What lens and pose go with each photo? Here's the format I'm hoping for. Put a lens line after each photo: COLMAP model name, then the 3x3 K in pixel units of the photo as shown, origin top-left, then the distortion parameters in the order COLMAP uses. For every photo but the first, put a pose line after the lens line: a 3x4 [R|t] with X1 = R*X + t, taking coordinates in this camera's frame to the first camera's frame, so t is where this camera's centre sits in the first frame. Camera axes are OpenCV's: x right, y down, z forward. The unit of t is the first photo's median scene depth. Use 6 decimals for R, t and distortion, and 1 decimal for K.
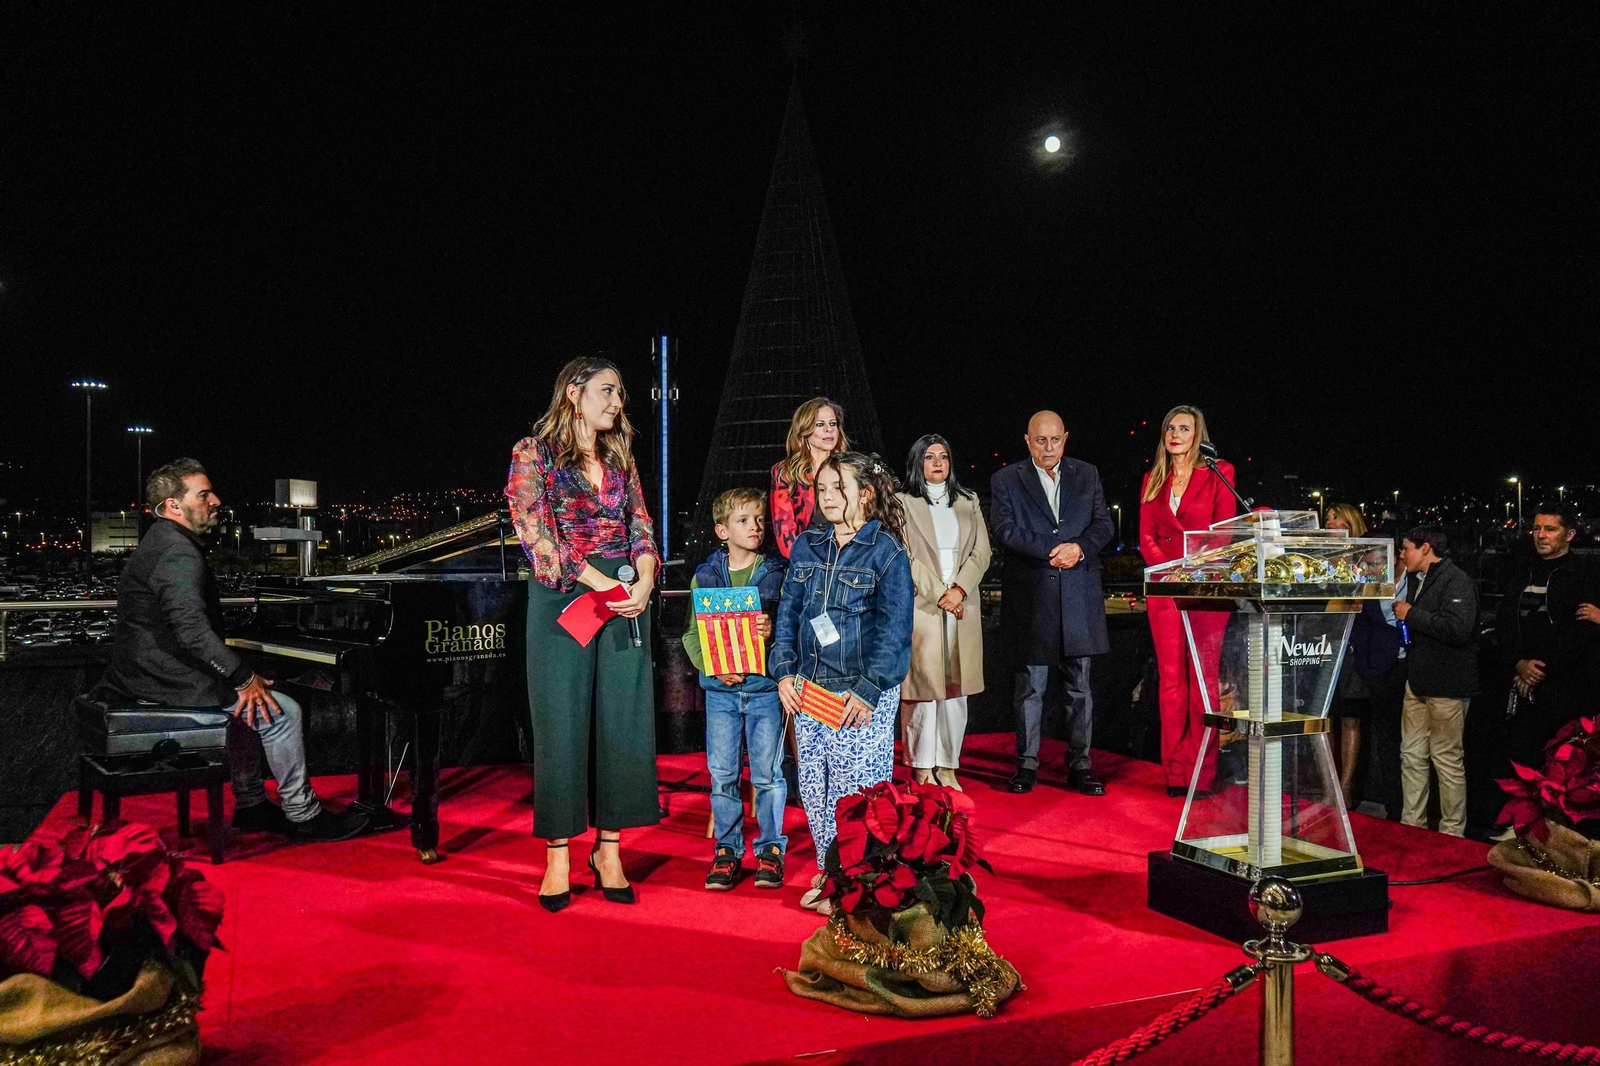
lens RADIAL K [[1263.5, 0, 806.5], [0, 1263.5, 524.7], [0, 0, 1]] dist [0.000783, 0.003412]
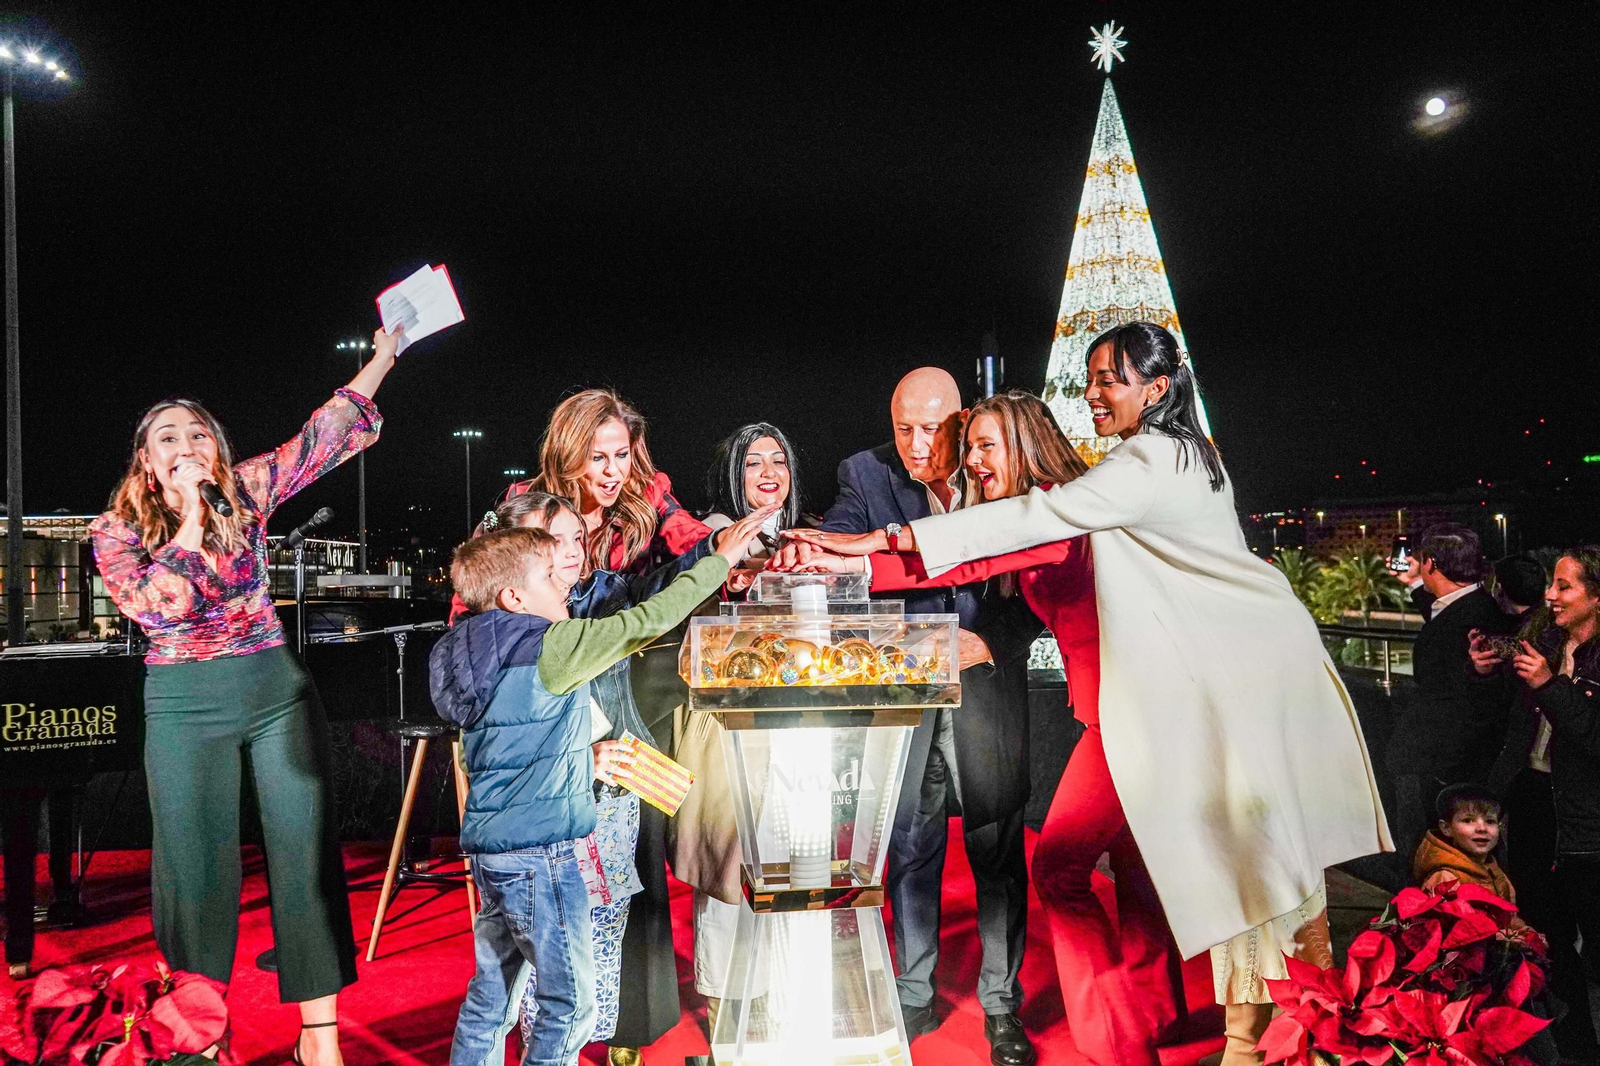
lens RADIAL K [[1263.5, 0, 806.5], [0, 1263.5, 524.7], [0, 0, 1]] dist [0.000783, 0.003412]
pose [[0.961472, -0.027567, -0.273517, 0.580439], [0.022638, 0.999520, -0.021162, -0.021542], [0.273969, 0.014155, 0.961634, 0.363444]]
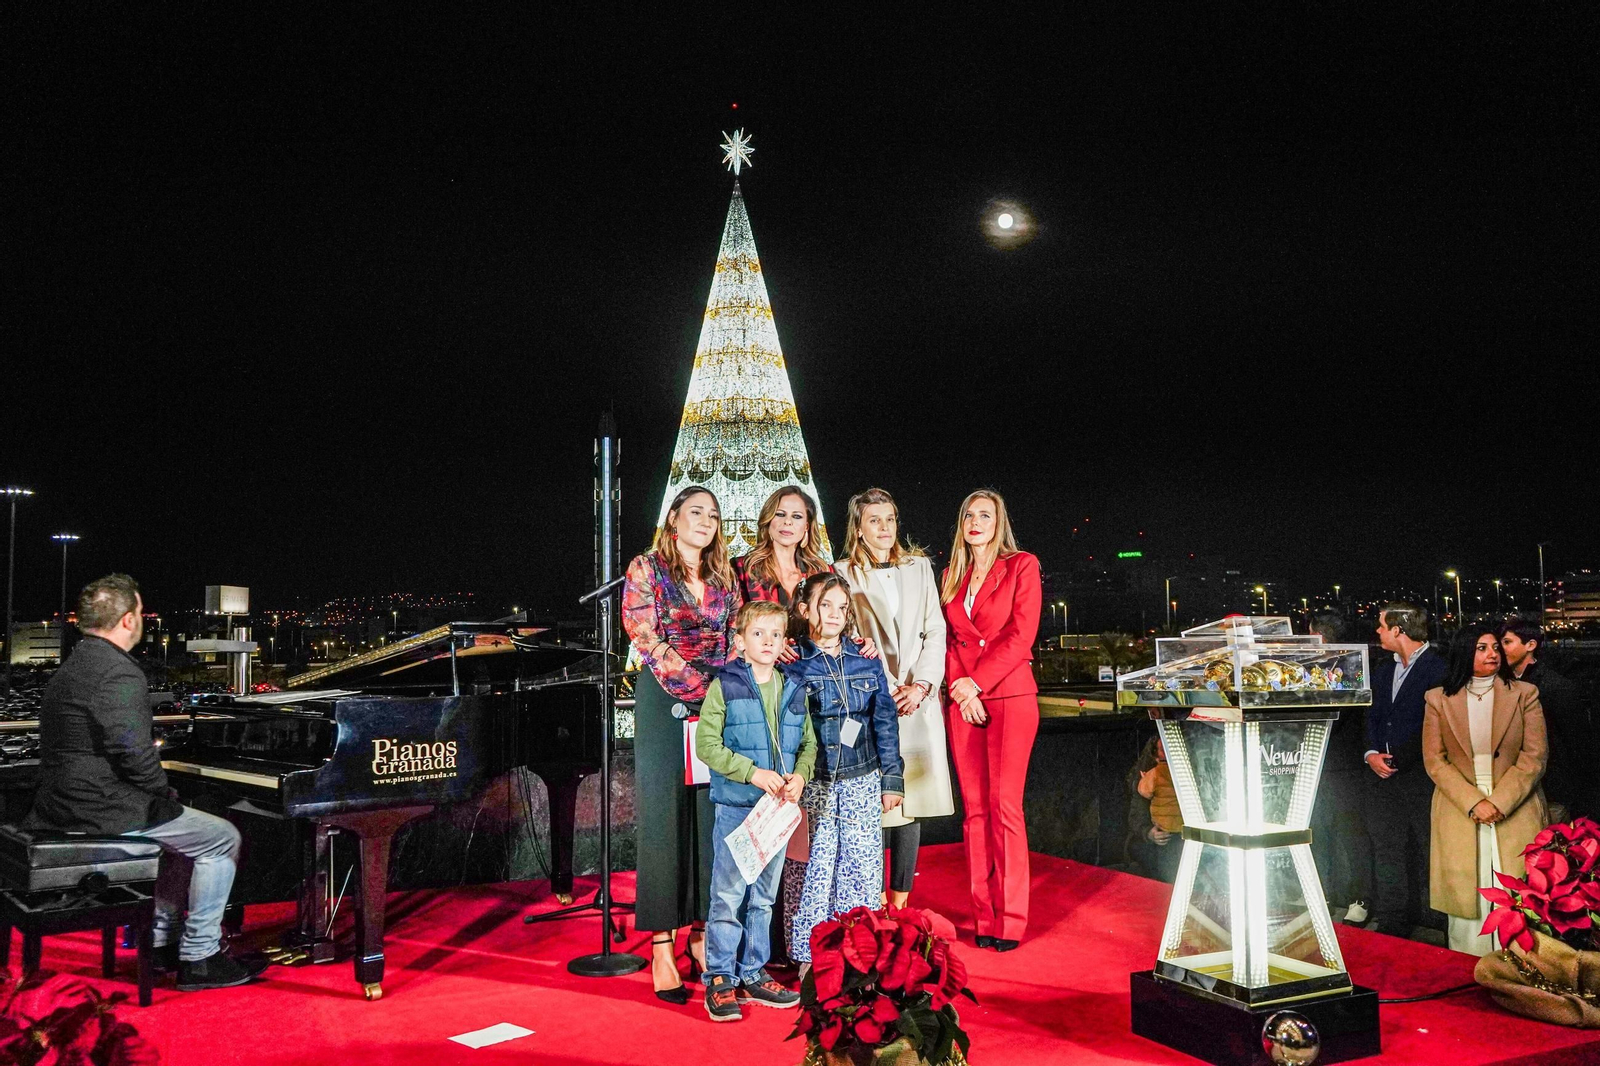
lens RADIAL K [[1274.6, 0, 800.0], [0, 1274.6, 533.0], [0, 0, 1]] dist [-0.002469, 0.011877]
pose [[0.999211, -0.008790, 0.038742, -0.016738], [0.011574, 0.997320, -0.072244, -0.008529], [-0.038003, 0.072635, 0.996634, 0.015734]]
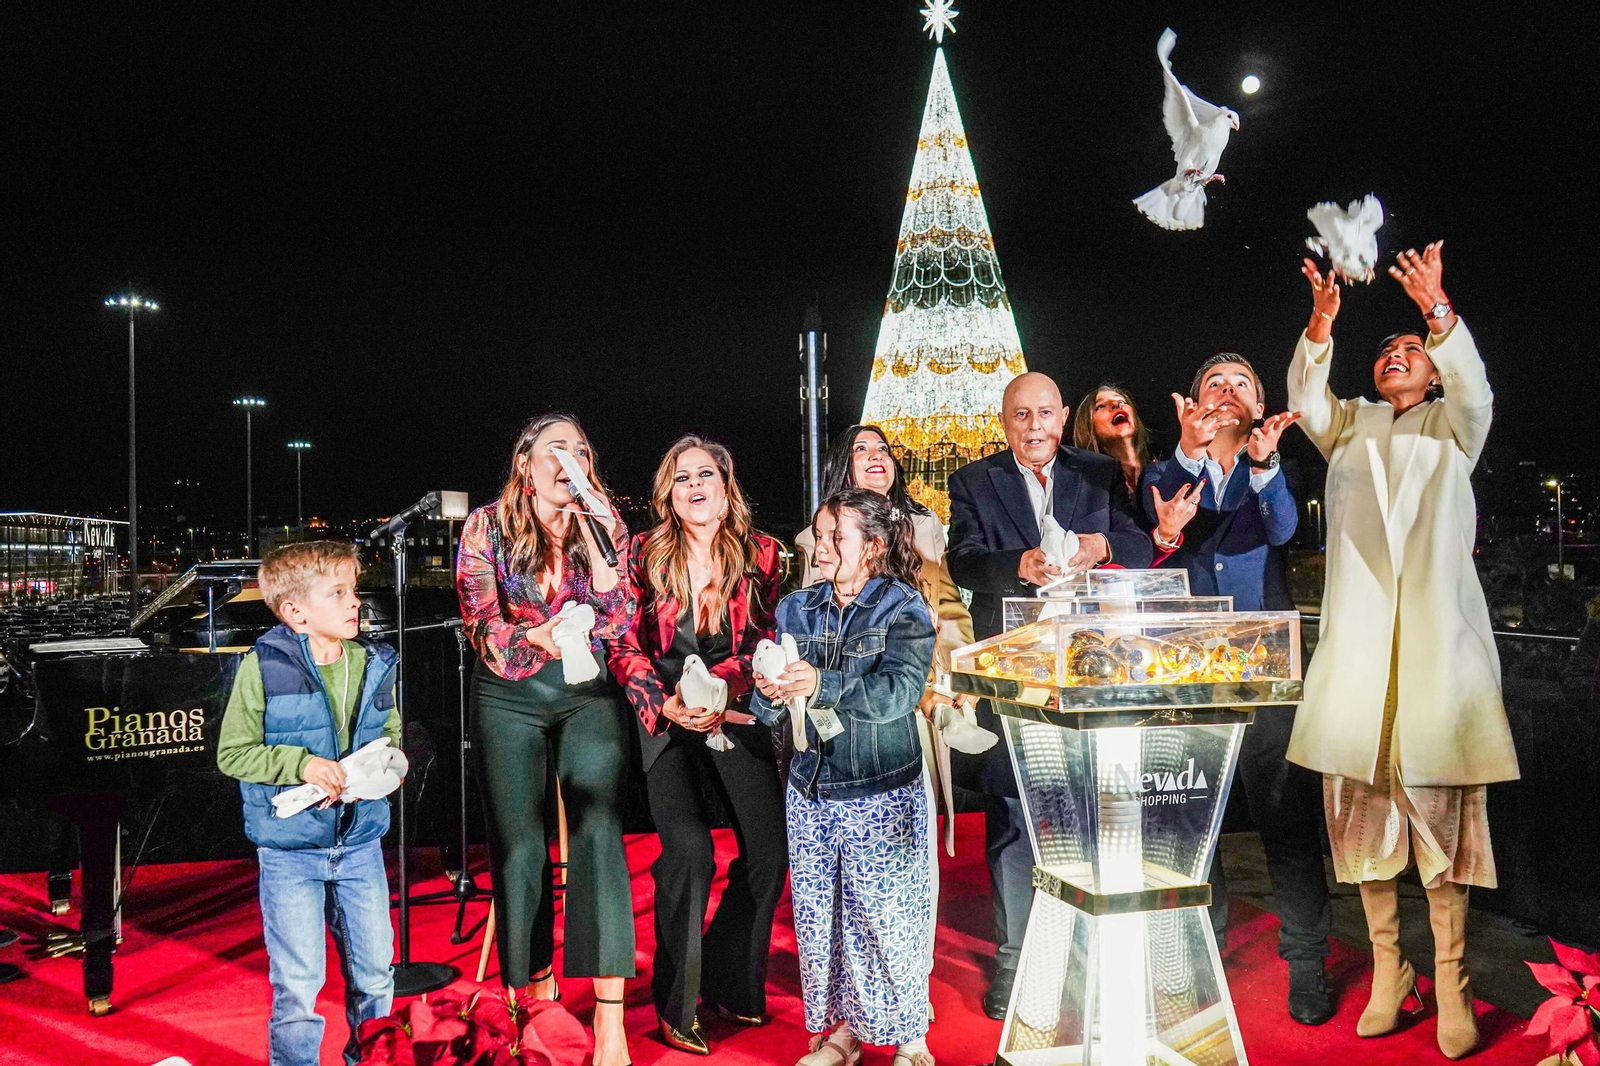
lens RADIAL K [[1333.8, 0, 770.8], [0, 1333.8, 497.8], [0, 0, 1]] dist [-0.010877, 0.001599]
pose [[0.987857, -0.019944, -0.154081, 0.305907], [0.016369, 0.999567, -0.024440, -0.034572], [0.154501, 0.021621, 0.987756, 0.287280]]
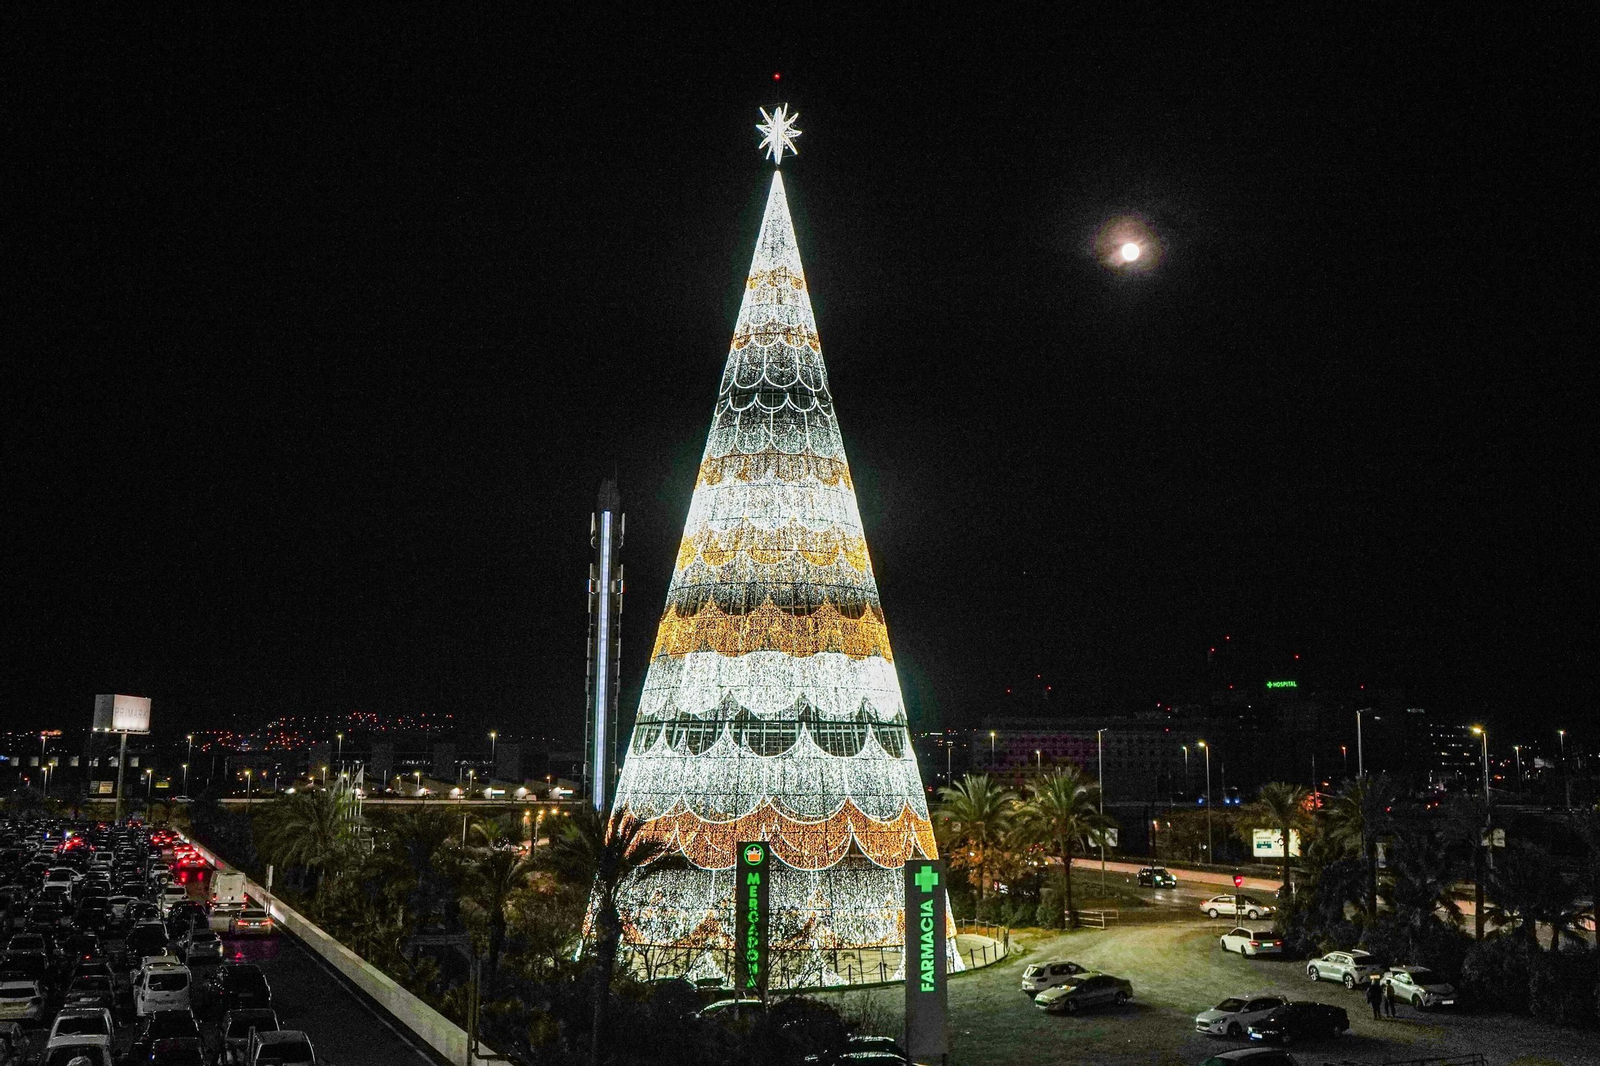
lens RADIAL K [[1557.2, 0, 803.8], [0, 1557.2, 496.8], [0, 0, 1]] dist [-0.000581, 0.011507]
pose [[0.999919, 0.012739, -0.000599, 0.240148], [-0.012655, 0.985324, -0.170225, 0.041609], [-0.001578, 0.170219, 0.985405, 2.313849]]
